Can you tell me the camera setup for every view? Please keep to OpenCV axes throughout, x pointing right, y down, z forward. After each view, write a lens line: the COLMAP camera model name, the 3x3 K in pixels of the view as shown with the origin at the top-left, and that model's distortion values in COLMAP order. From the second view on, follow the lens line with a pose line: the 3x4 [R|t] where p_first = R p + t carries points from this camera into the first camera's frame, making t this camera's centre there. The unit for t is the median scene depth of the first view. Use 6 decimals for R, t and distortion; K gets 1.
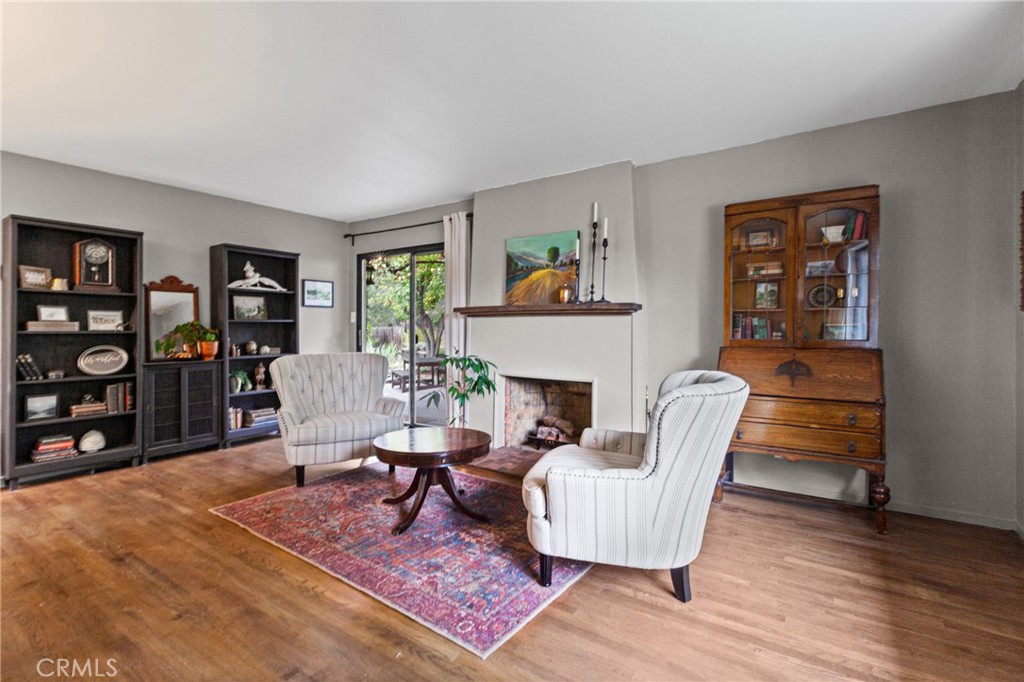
lens RADIAL K [[474.7, 0, 518.7], [0, 474.7, 324.5], [0, 0, 1]] dist [0.002617, 0.000195]
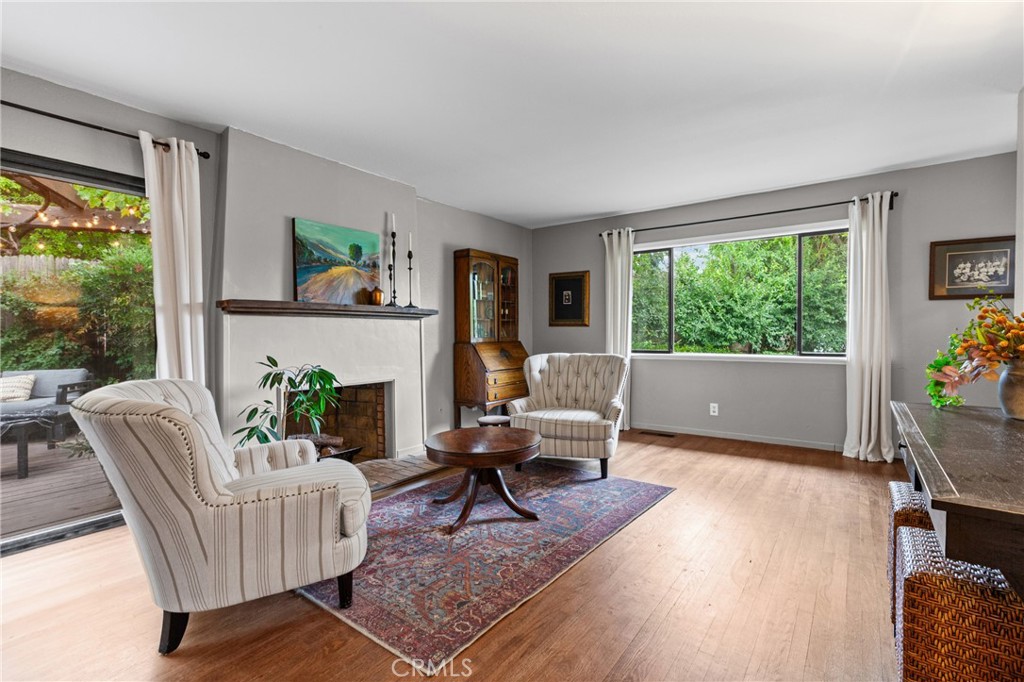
lens RADIAL K [[474.7, 0, 512.5], [0, 474.7, 341.4], [0, 0, 1]] dist [0.002617, 0.000195]
pose [[0.033656, -0.018612, 0.999260, -0.933351], [0.002219, 0.999826, 0.018547, 0.012971], [-0.999431, 0.001593, 0.033692, 0.716959]]
